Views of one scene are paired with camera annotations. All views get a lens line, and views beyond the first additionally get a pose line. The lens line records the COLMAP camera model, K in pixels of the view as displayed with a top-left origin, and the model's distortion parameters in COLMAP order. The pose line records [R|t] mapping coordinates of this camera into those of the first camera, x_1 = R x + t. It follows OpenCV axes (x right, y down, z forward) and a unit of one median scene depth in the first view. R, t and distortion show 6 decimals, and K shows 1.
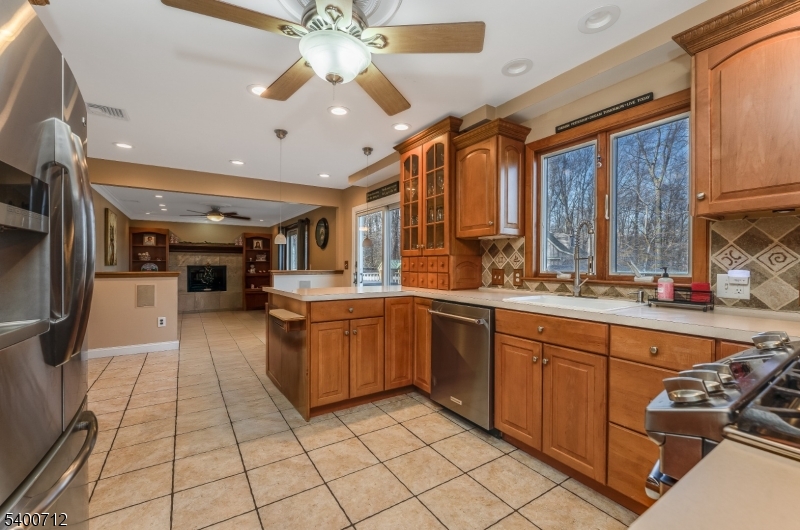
lens RADIAL K [[319.8, 0, 394.3], [0, 319.8, 265.0], [0, 0, 1]] dist [-0.001051, -0.000195]
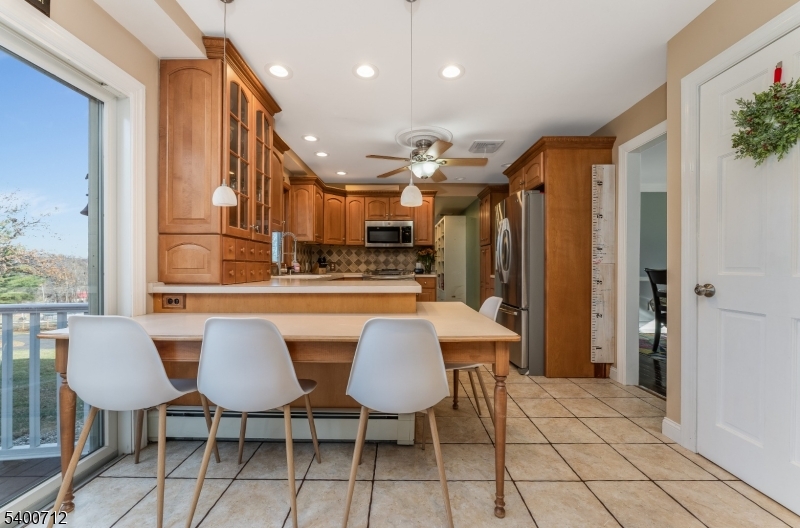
lens RADIAL K [[322.1, 0, 391.4], [0, 322.1, 267.7], [0, 0, 1]] dist [-0.001782, -0.001814]
pose [[-0.813660, -0.005698, 0.581314, -1.061337], [-0.003987, 0.999983, 0.004221, 0.055475], [-0.581328, 0.001116, -0.813669, 2.406784]]
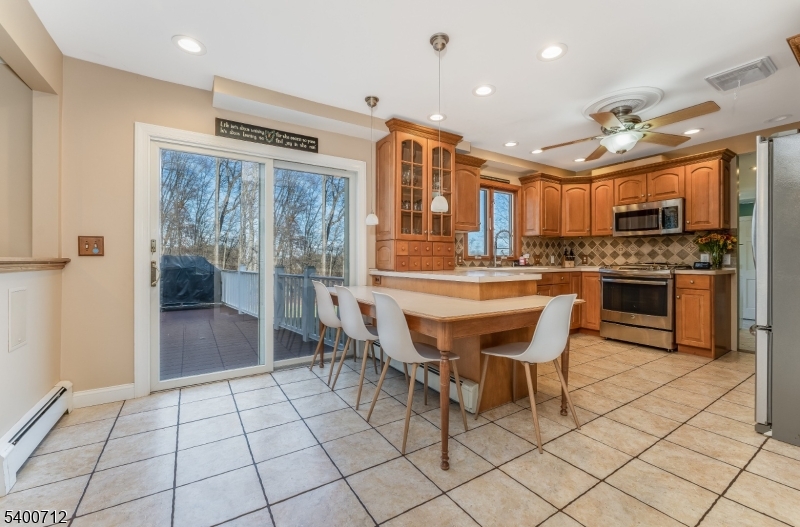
lens RADIAL K [[322.1, 0, 407.4], [0, 322.1, 260.0], [0, 0, 1]] dist [-0.001782, -0.001814]
pose [[0.018000, -0.003778, 0.999831, -1.695835], [0.000389, 0.999993, 0.003772, 0.053027], [-0.999838, 0.000321, 0.018001, 1.769523]]
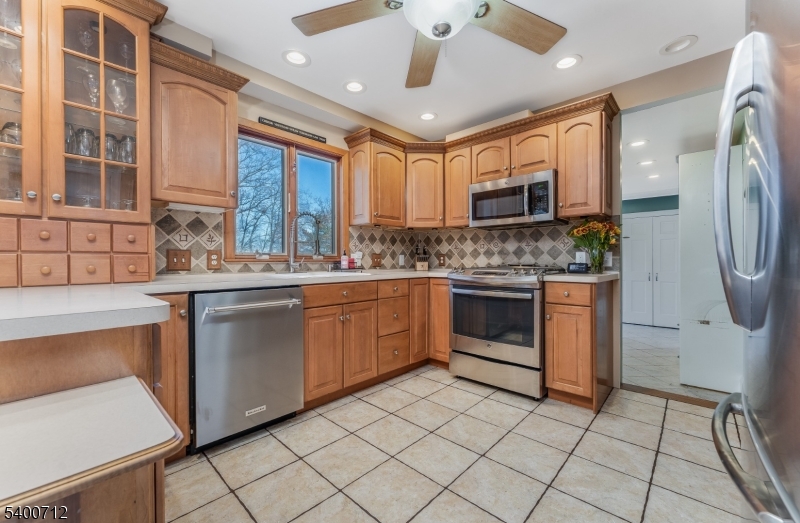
lens RADIAL K [[322.1, 0, 392.8], [0, 322.1, 262.2], [0, 0, 1]] dist [-0.001782, -0.001814]
pose [[-0.220044, -0.005333, 0.975475, -0.821354], [0.002111, 0.999980, 0.005943, 0.060085], [-0.975488, 0.003367, -0.220028, 1.040356]]
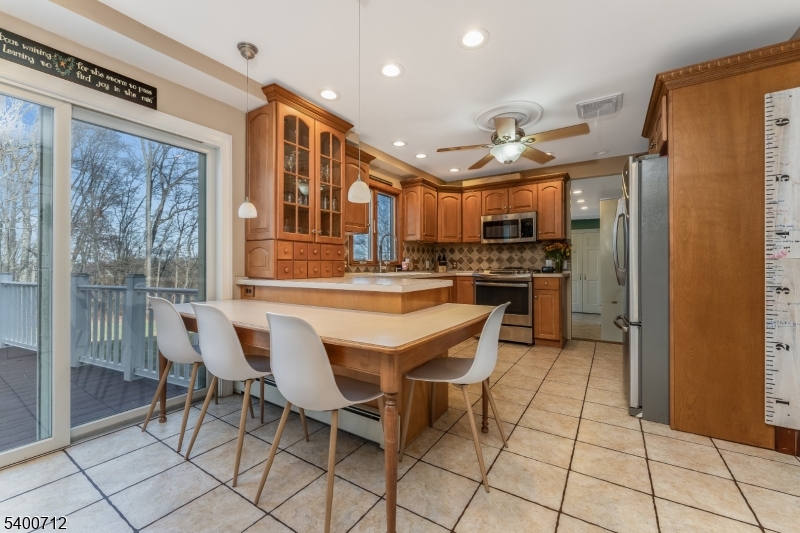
lens RADIAL K [[319.8, 0, 396.2], [0, 319.8, 263.8], [0, 0, 1]] dist [-0.001051, -0.000195]
pose [[-0.379750, 0.000590, 0.925089, -1.407321], [0.000194, 1.000000, -0.000558, 0.054181], [-0.925089, -0.000033, -0.379750, 1.906781]]
